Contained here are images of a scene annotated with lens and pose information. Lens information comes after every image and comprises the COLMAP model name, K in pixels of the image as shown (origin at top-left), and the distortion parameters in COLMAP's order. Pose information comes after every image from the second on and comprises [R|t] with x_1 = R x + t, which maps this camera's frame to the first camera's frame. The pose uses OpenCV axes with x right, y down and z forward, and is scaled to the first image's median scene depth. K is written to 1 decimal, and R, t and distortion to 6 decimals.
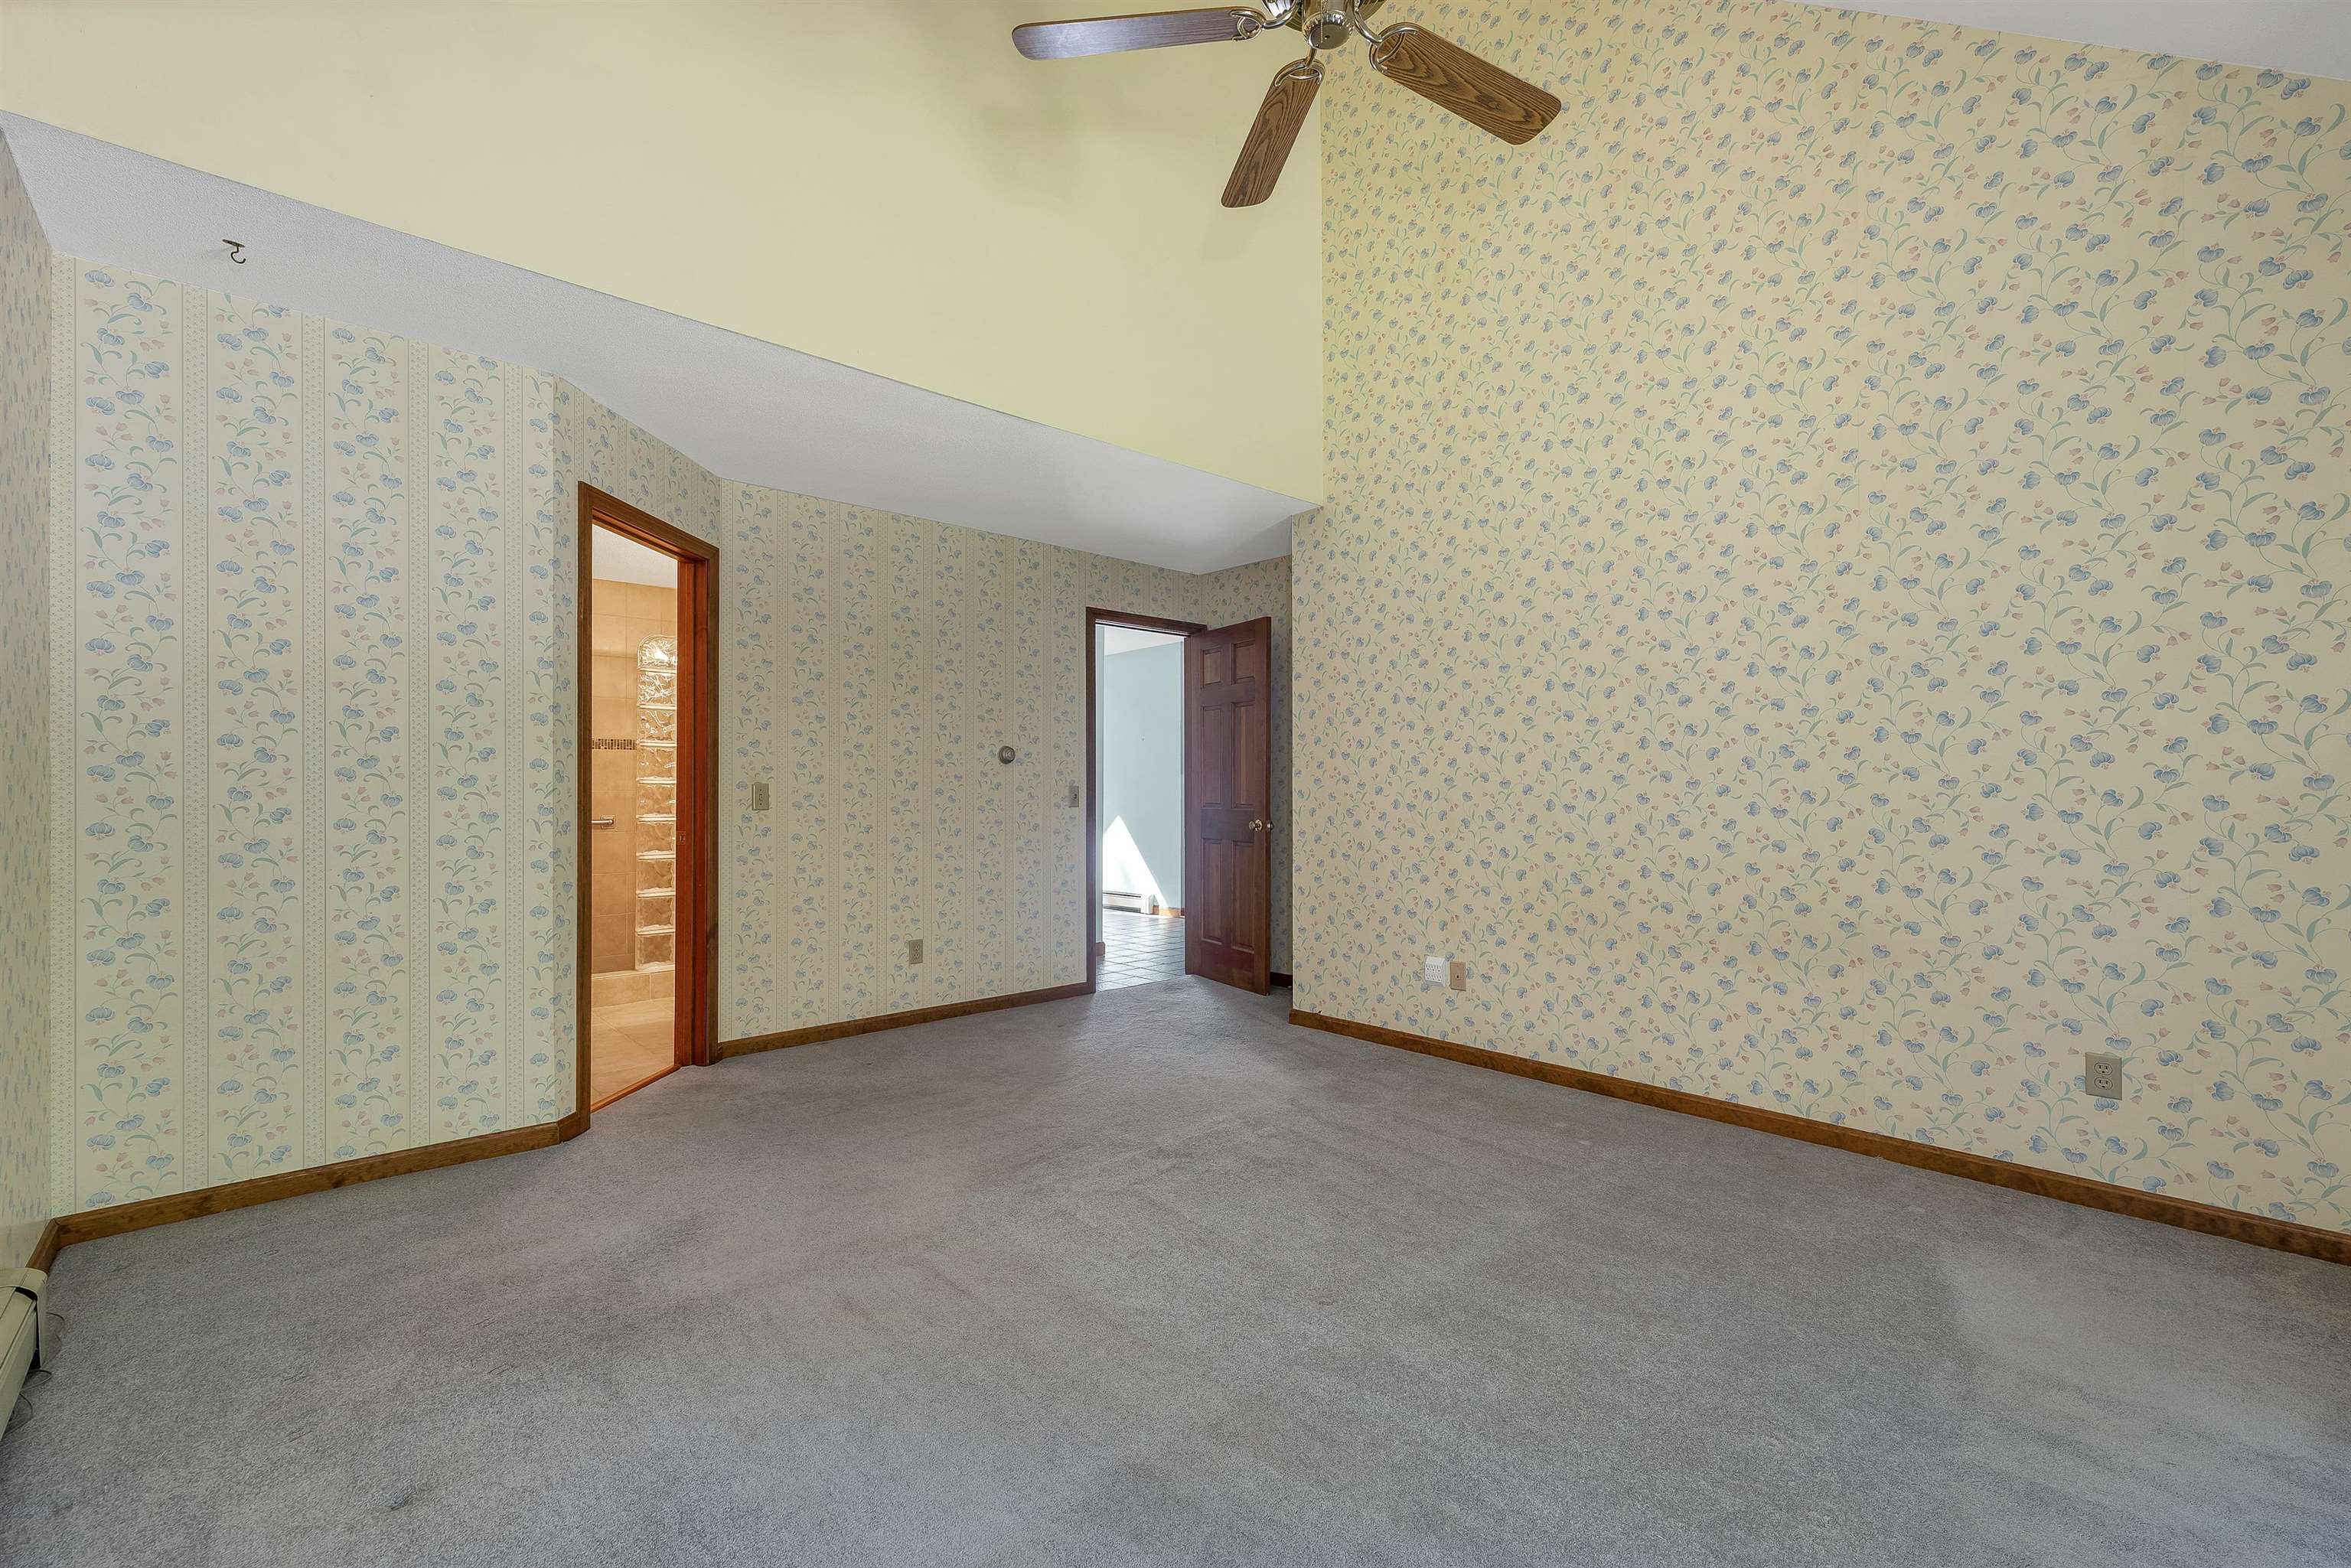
lens RADIAL K [[981.8, 0, 1180.3], [0, 981.8, 784.4], [0, 0, 1]] dist [0.001093, 0.000417]
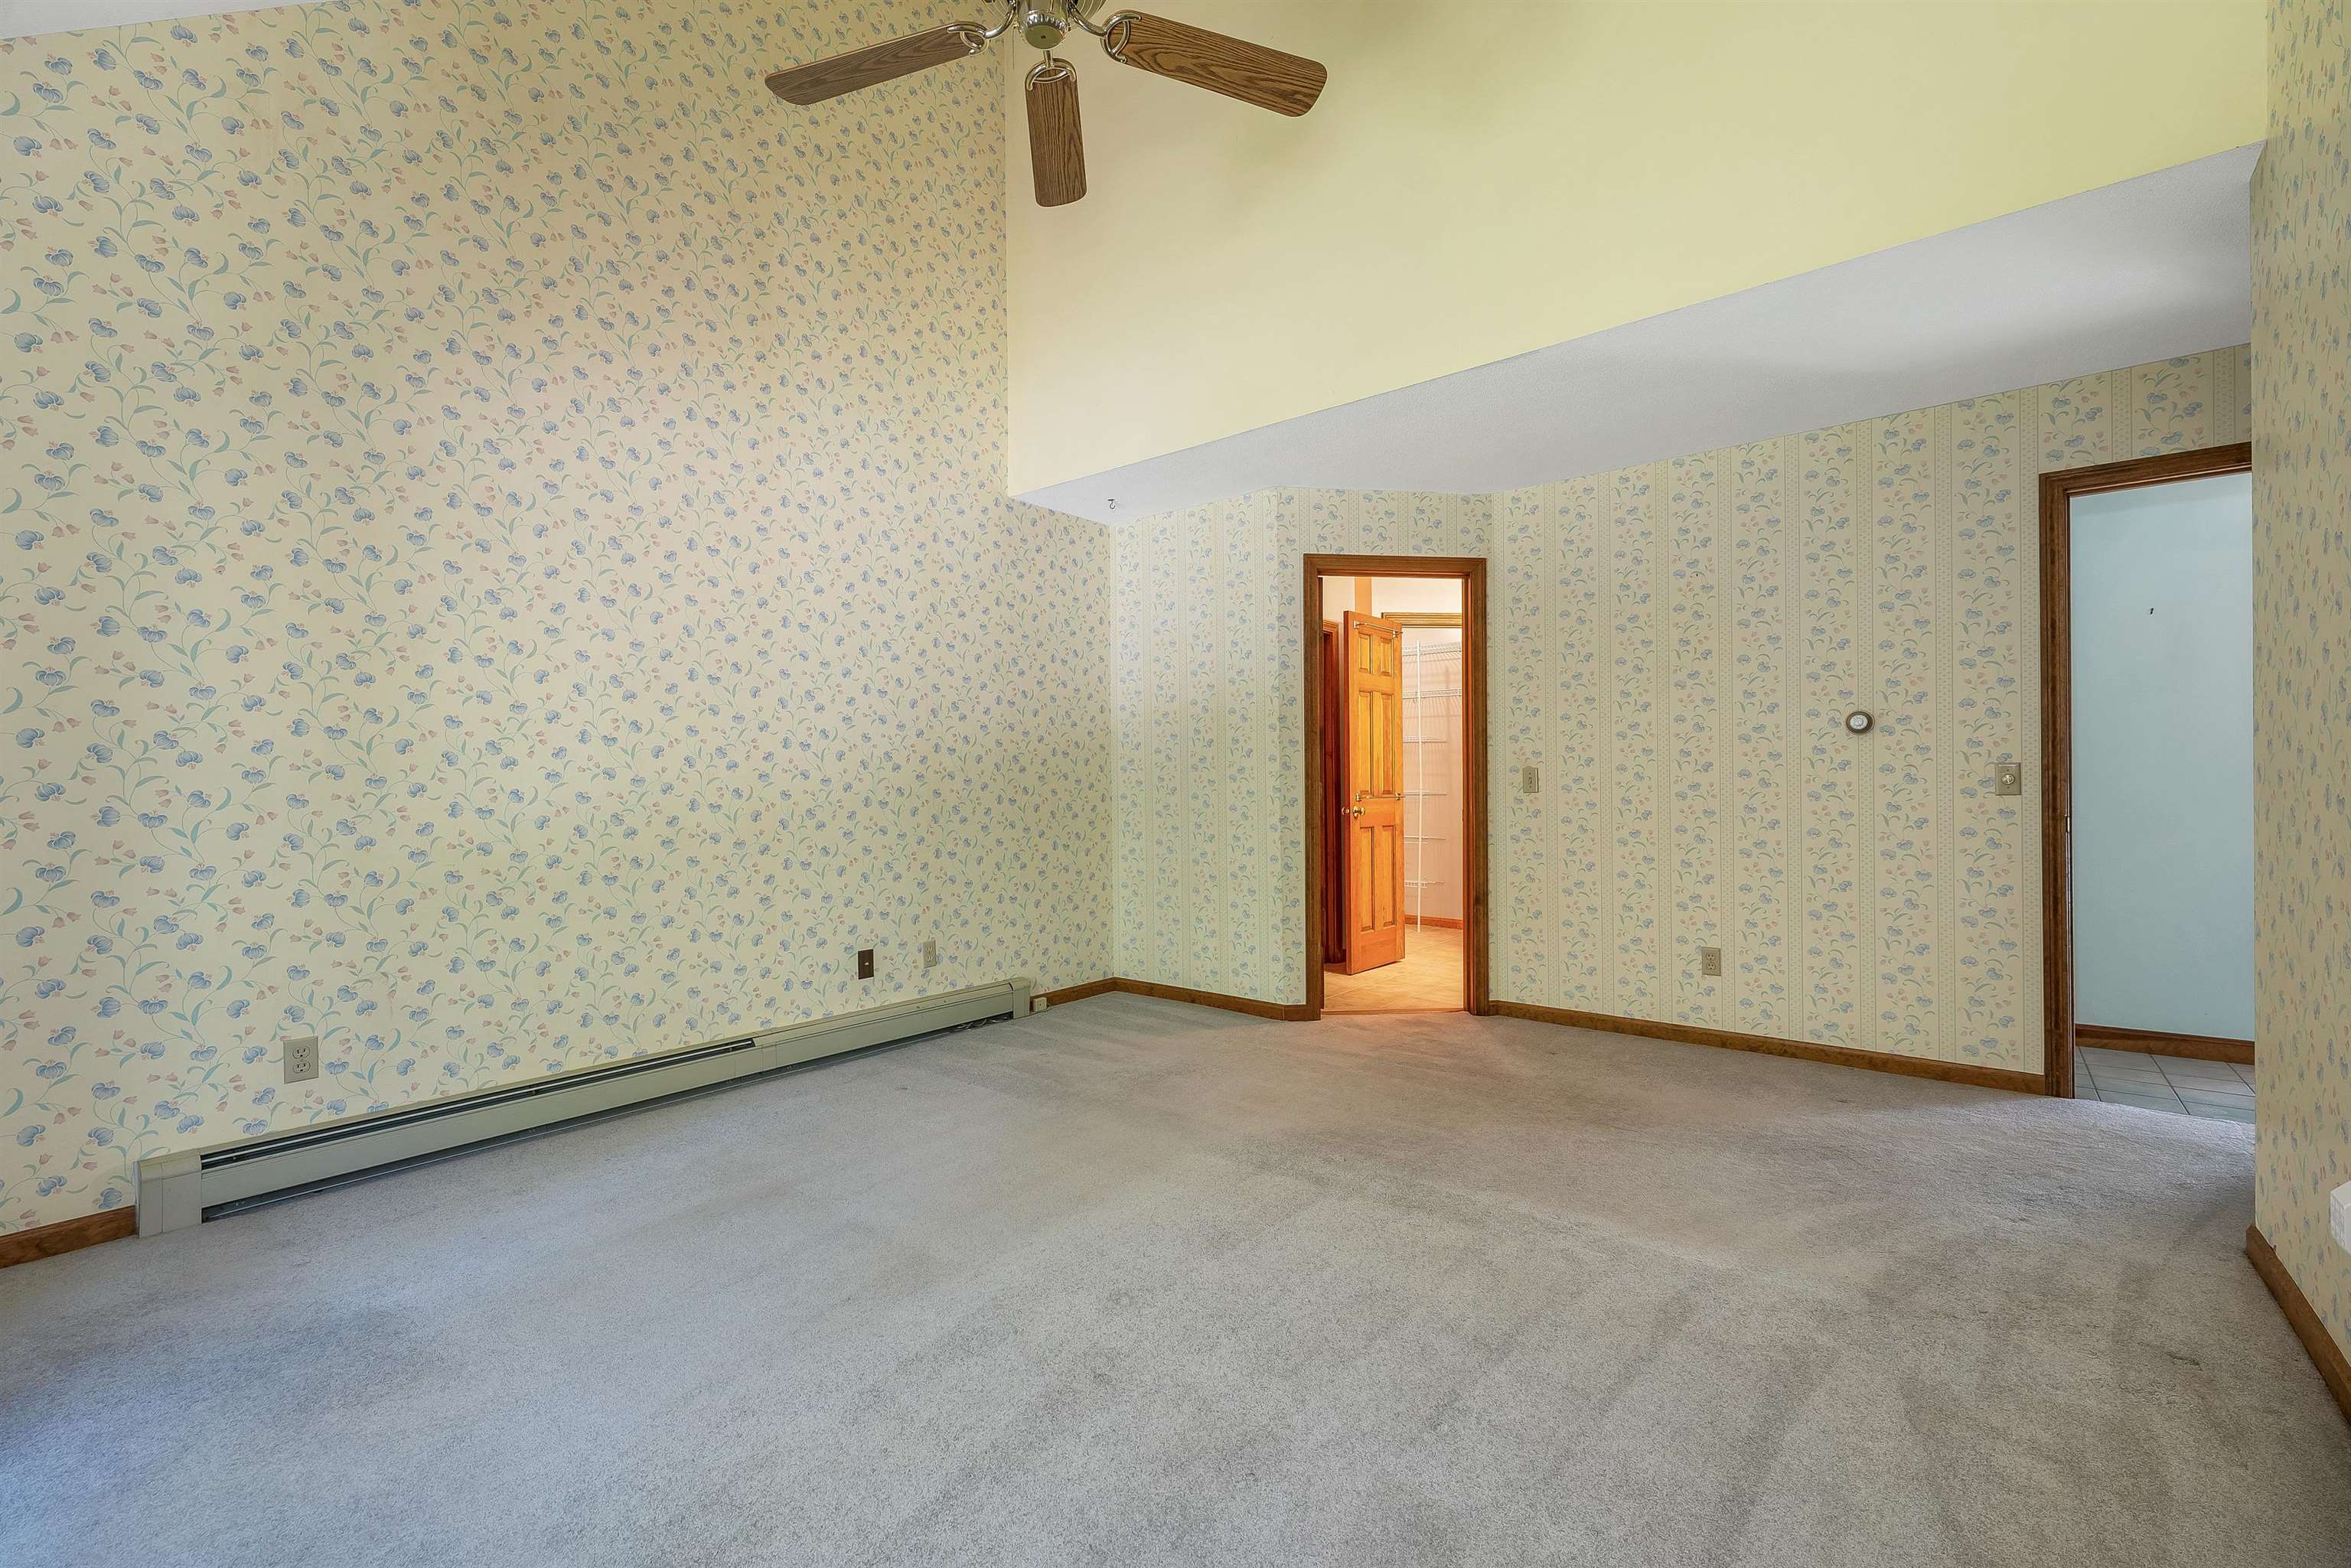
lens RADIAL K [[981.8, 0, 1180.4], [0, 981.8, 786.2], [0, 0, 1]] dist [0.001093, 0.000417]
pose [[0.155544, 0.005281, -0.987815, 0.566112], [0.013532, 0.999880, 0.007476, 0.006051], [0.987736, -0.014530, 0.155453, 0.465140]]
